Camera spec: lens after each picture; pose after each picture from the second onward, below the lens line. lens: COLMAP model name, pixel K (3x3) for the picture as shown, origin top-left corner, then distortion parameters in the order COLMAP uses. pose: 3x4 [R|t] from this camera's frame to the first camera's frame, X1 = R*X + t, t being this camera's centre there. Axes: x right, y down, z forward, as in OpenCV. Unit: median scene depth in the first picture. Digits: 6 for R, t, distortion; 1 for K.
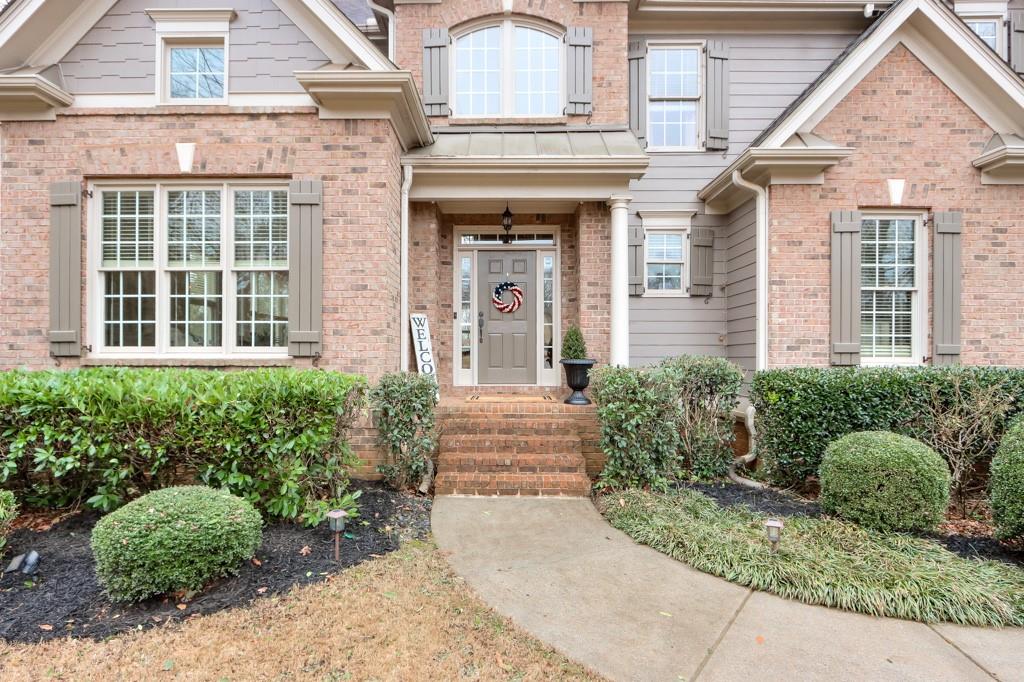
lens RADIAL K [[520.9, 0, 509.9], [0, 520.9, 357.4], [0, 0, 1]] dist [-0.000609, -0.000061]
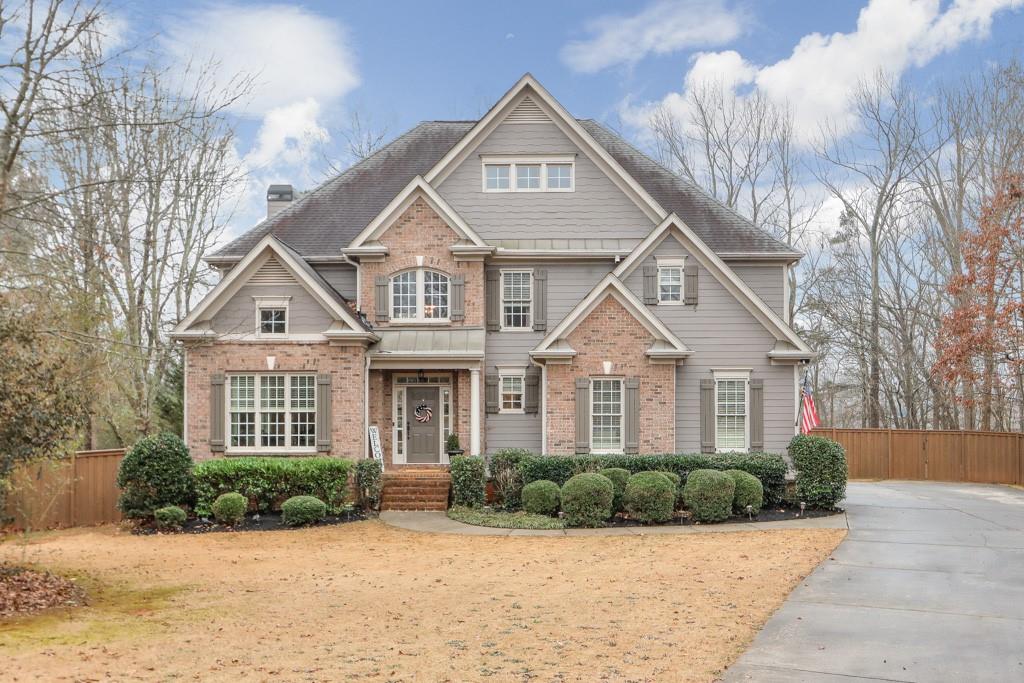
lens RADIAL K [[940.2, 0, 511.8], [0, 940.2, 391.0], [0, 0, 1]] dist [0.004051, 0.000000]
pose [[0.999781, -0.004552, -0.020432, 0.488291], [0.004145, 0.999794, -0.019892, -0.171535], [0.020518, 0.019803, 0.999593, -2.952467]]
